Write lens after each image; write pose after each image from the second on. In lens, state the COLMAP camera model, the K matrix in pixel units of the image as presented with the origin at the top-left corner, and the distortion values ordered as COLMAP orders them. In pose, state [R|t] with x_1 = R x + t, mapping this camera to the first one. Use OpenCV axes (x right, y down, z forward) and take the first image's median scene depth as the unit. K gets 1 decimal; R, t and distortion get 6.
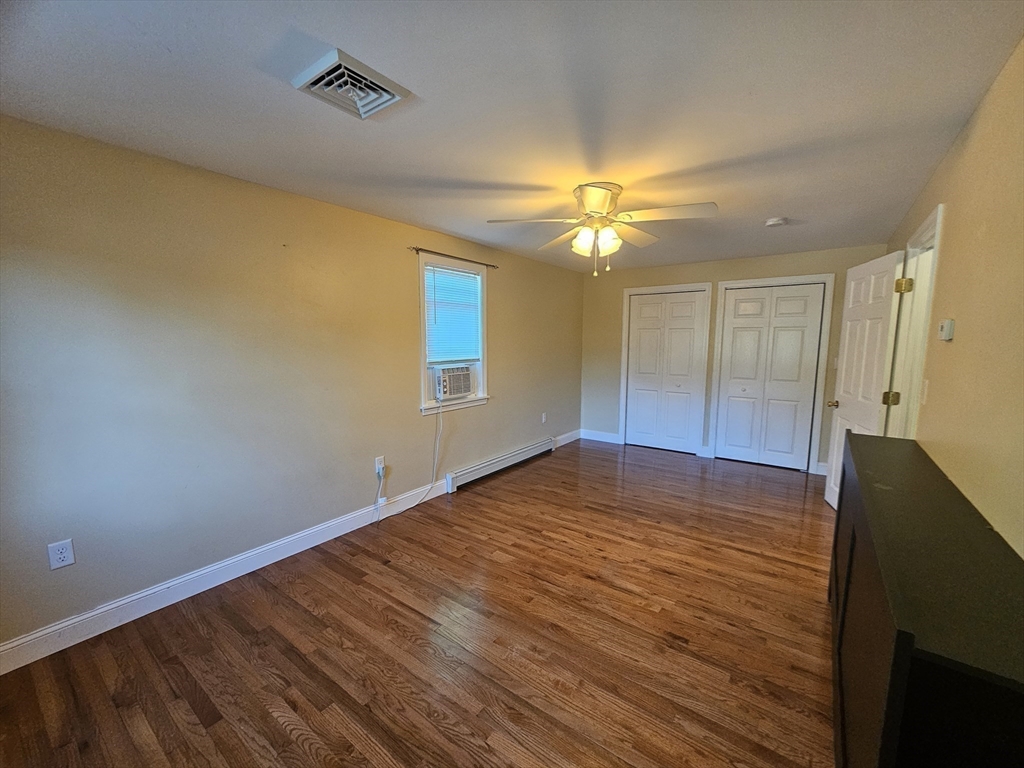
lens RADIAL K [[419.9, 0, 511.6], [0, 419.9, 388.1], [0, 0, 1]] dist [0.001231, 0.000937]
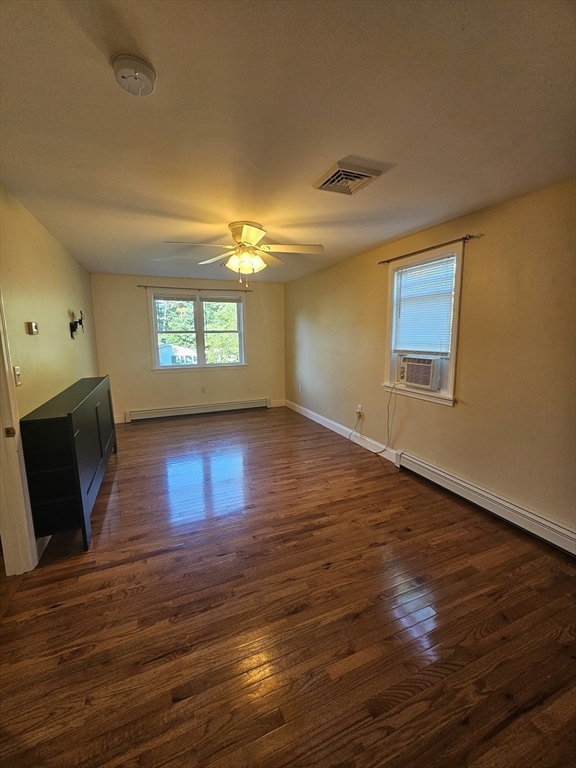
lens RADIAL K [[314.9, 0, 283.0], [0, 314.9, 380.3], [0, 0, 1]] dist [0.001231, 0.000937]
pose [[-0.514066, 0.131242, -0.847651, 0.826034], [-0.088788, 0.974774, 0.204771, -0.146966], [0.853143, 0.180528, -0.489445, 1.291337]]
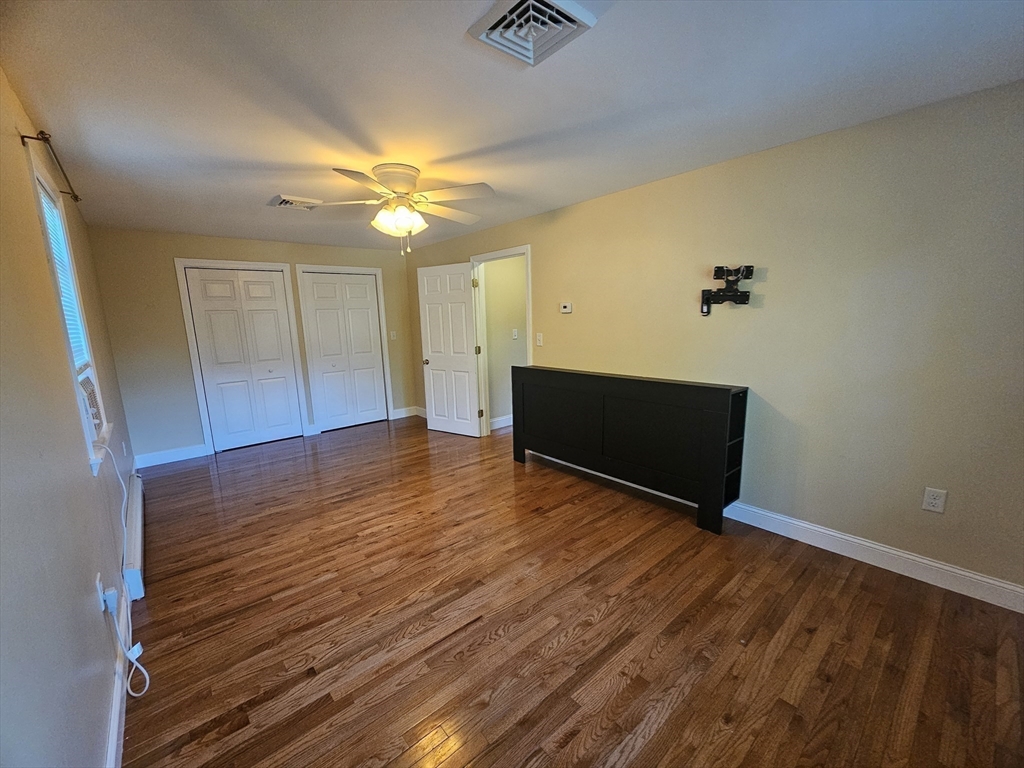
lens RADIAL K [[419.9, 0, 507.5], [0, 419.9, 387.8], [0, 0, 1]] dist [0.001231, 0.000937]
pose [[0.227312, -0.173900, 0.958169, -0.612121], [0.142200, 0.979307, 0.144001, -0.045889], [-0.963384, 0.103518, 0.247336, 0.407576]]
